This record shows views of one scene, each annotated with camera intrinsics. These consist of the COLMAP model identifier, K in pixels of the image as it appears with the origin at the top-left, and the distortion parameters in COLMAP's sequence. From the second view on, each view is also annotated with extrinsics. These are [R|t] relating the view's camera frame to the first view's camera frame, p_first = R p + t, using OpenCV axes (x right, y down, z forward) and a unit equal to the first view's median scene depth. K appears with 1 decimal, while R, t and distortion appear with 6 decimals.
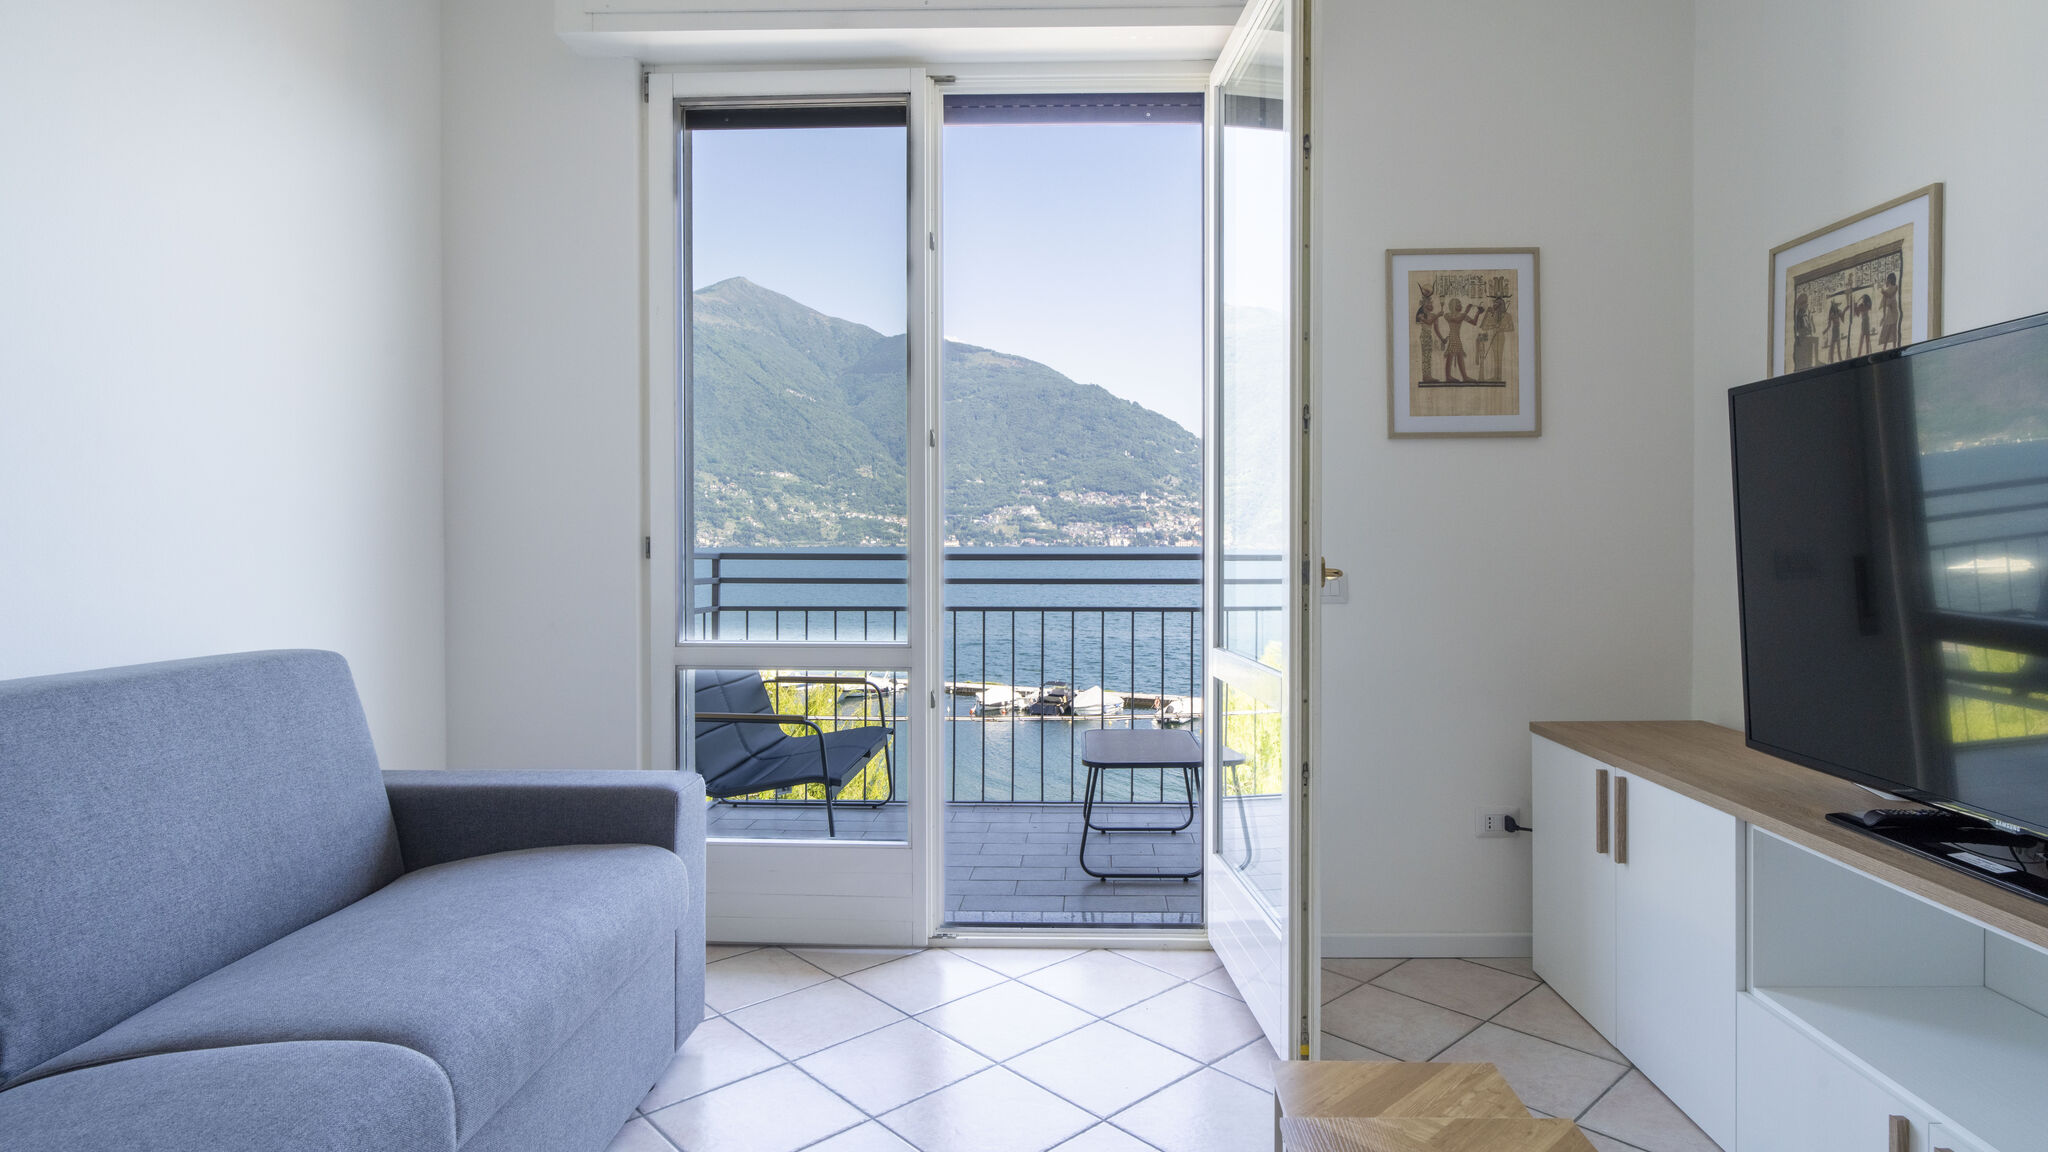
lens RADIAL K [[1069.7, 0, 1079.9], [0, 1069.7, 566.2], [0, 0, 1]] dist [-0.002887, -0.000641]
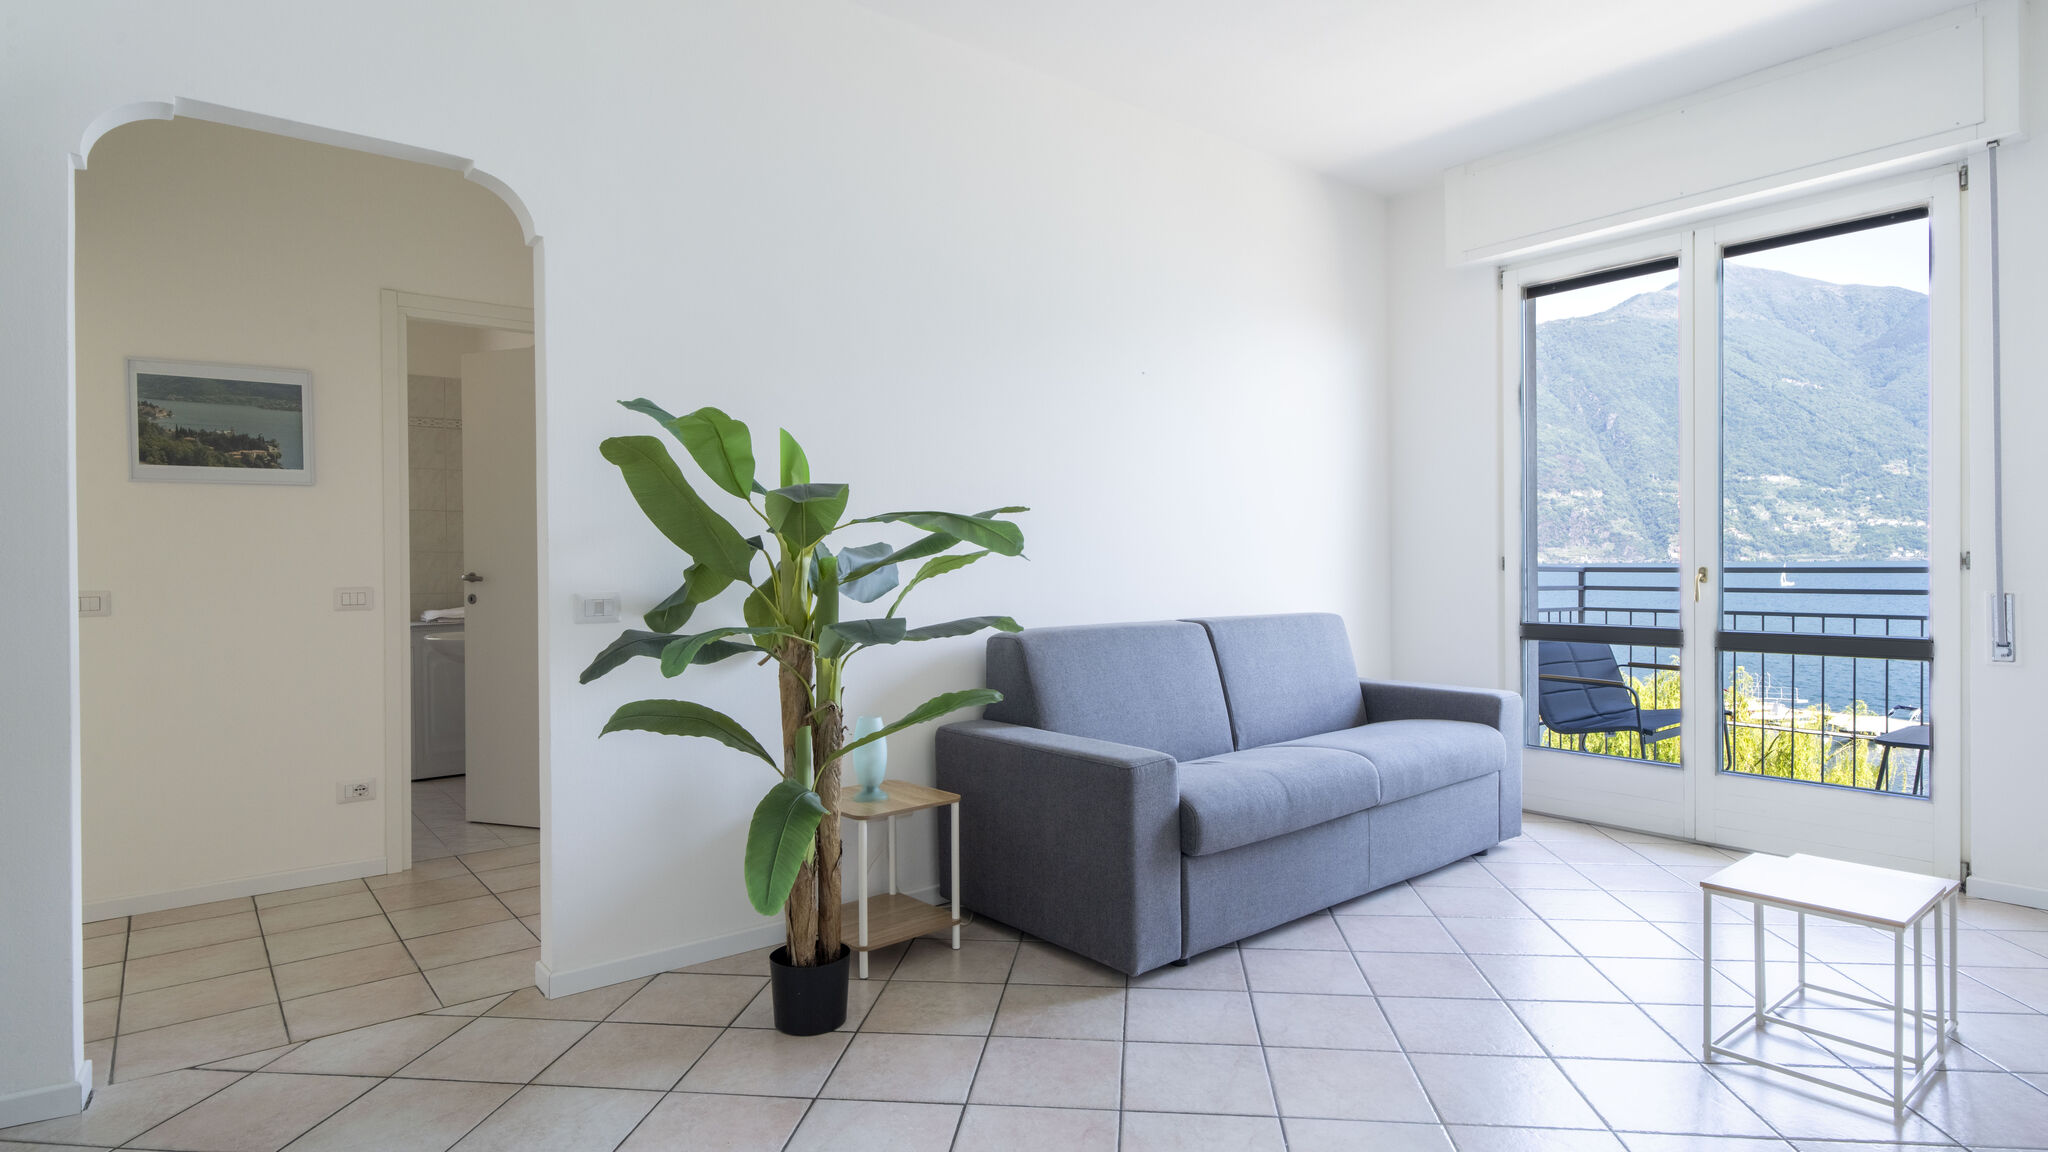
lens RADIAL K [[1069.7, 0, 1039.0], [0, 1069.7, 572.4], [0, 0, 1]] dist [-0.002887, -0.000641]
pose [[0.641196, 0.001777, -0.767375, 0.452481], [-0.009196, 0.999943, -0.005368, 0.013847], [0.767322, 0.010499, 0.641176, -0.673969]]
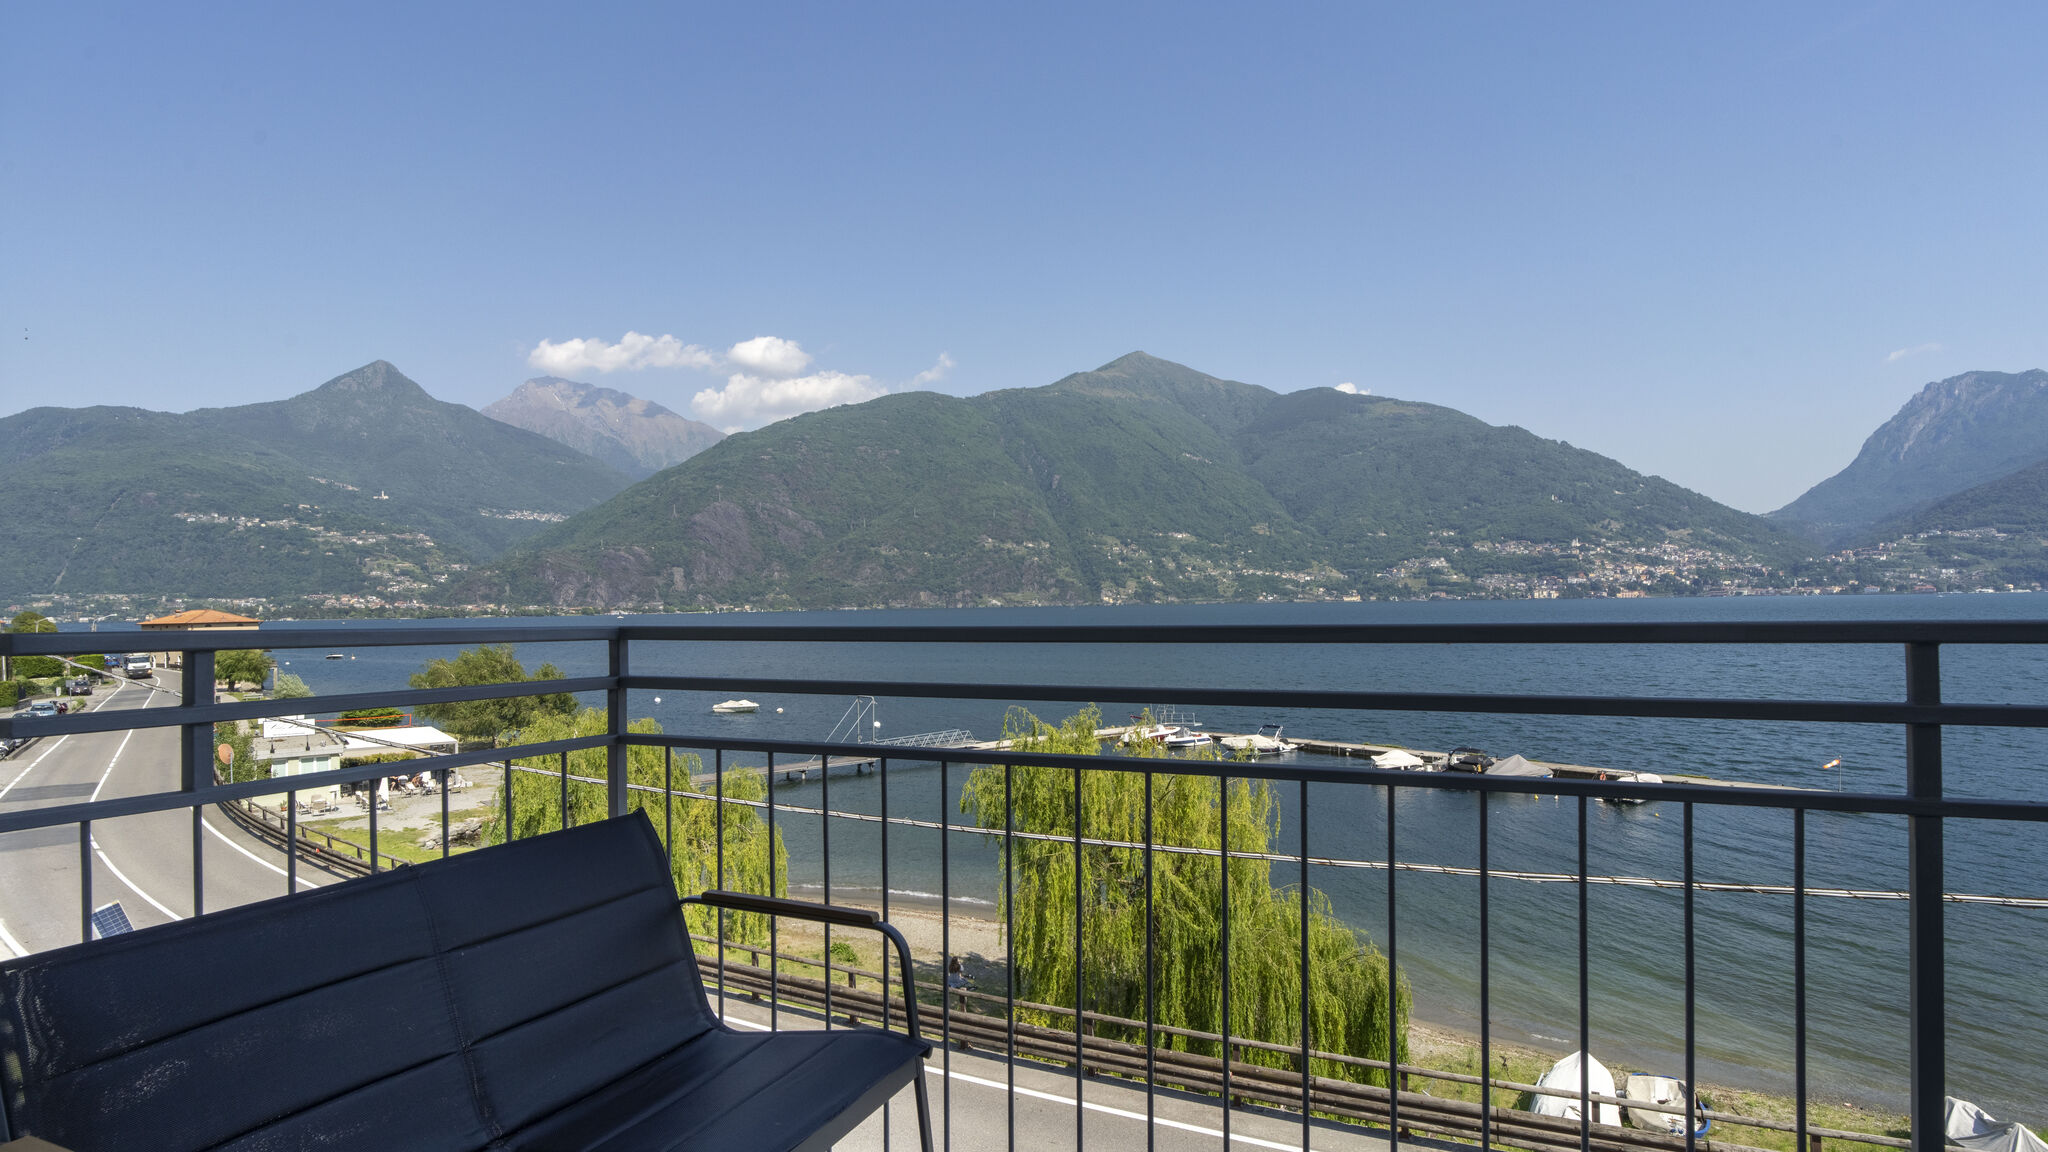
lens RADIAL K [[1069.7, 0, 1031.1], [0, 1069.7, 614.4], [0, 0, 1]] dist [-0.002887, -0.000641]
pose [[0.914545, -0.007891, -0.404406, 0.043911], [0.004489, 0.999946, -0.009360, -0.022602], [0.404459, 0.006745, 0.914531, 1.135126]]
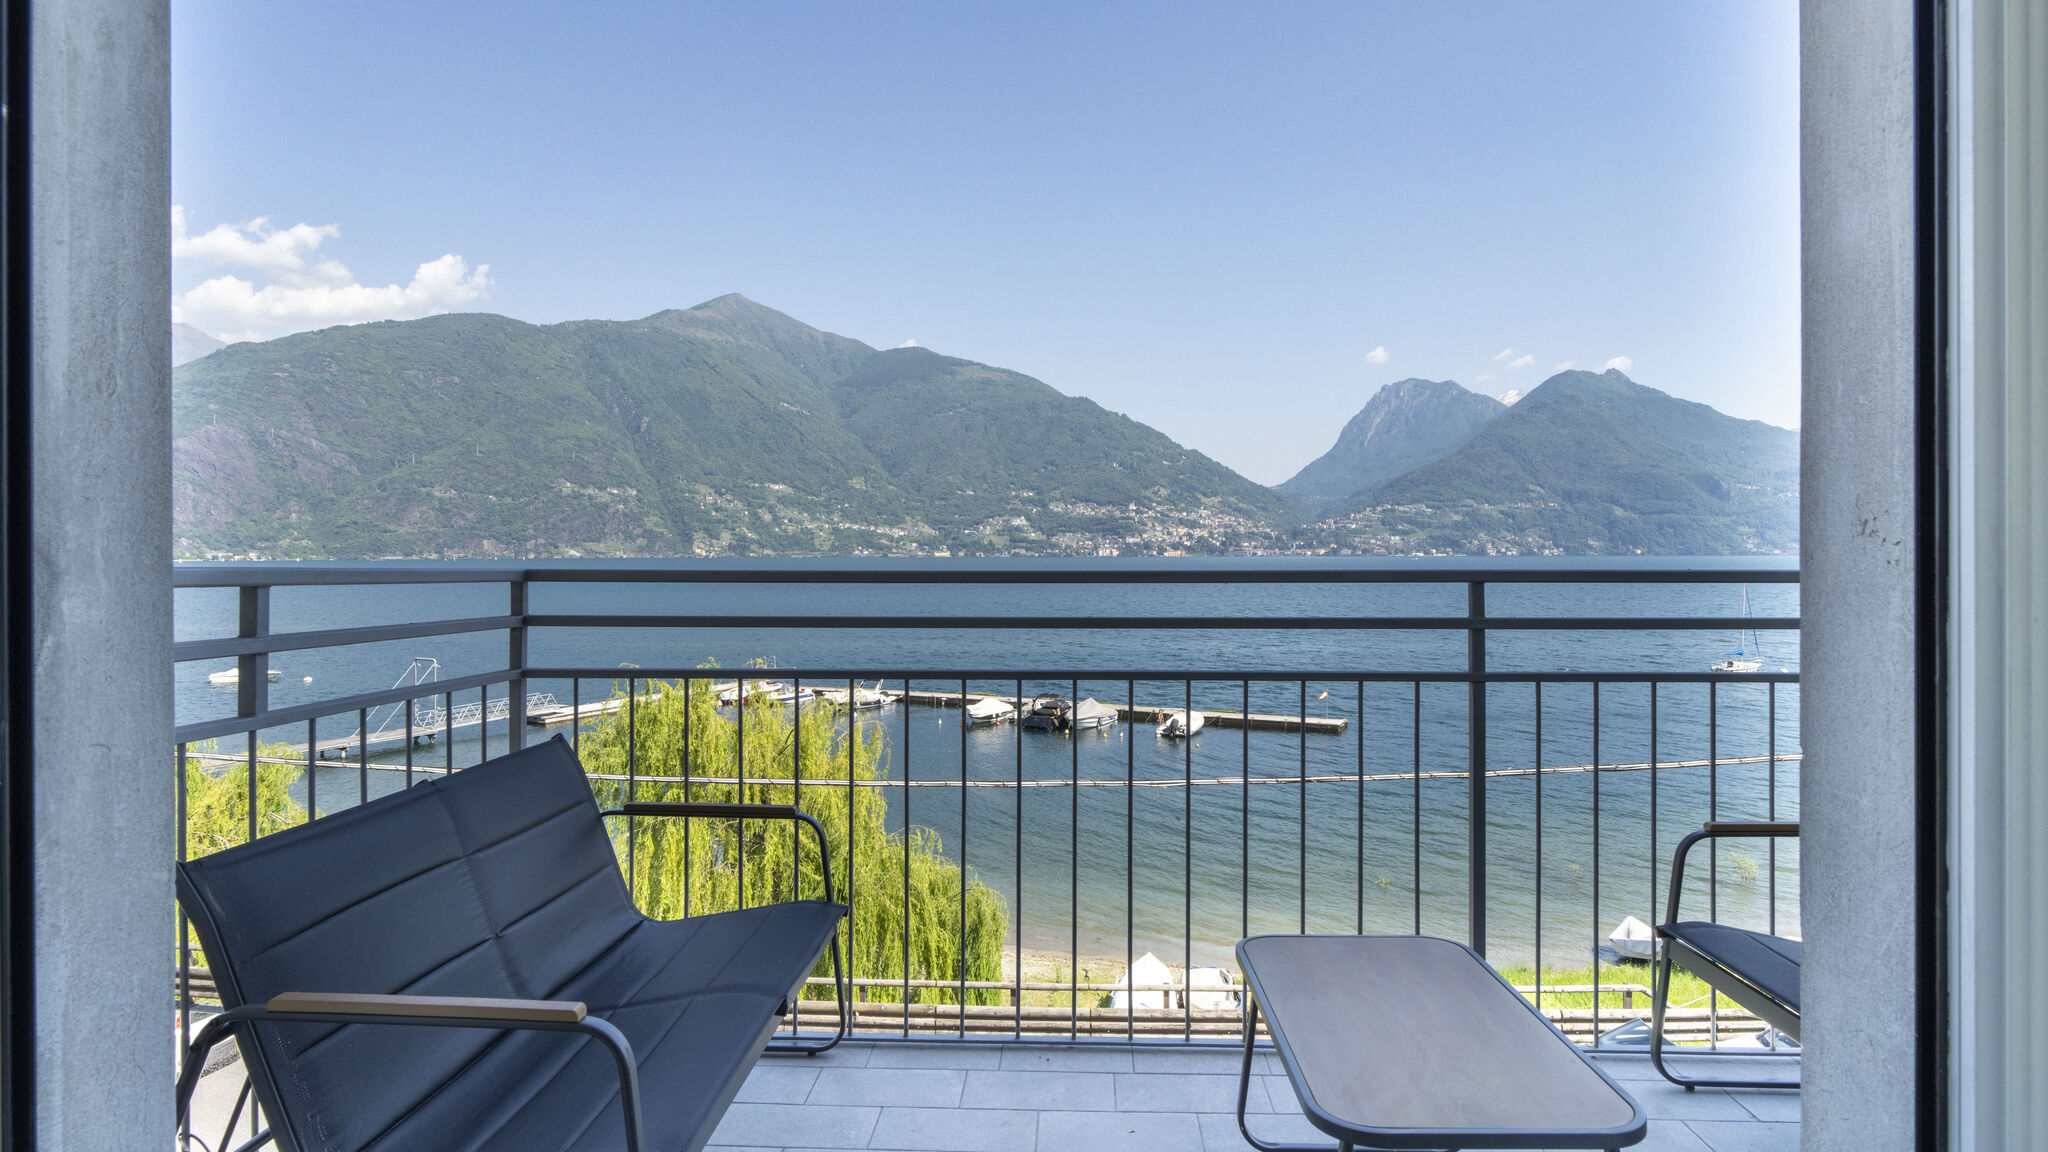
lens RADIAL K [[1069.7, 0, 1049.7], [0, 1069.7, 553.5], [0, 0, 1]] dist [-0.002887, -0.000641]
pose [[0.999792, -0.000170, -0.020411, -0.117153], [-0.000280, 0.999757, -0.022048, -0.015974], [0.020410, 0.022049, 0.999549, 0.867479]]
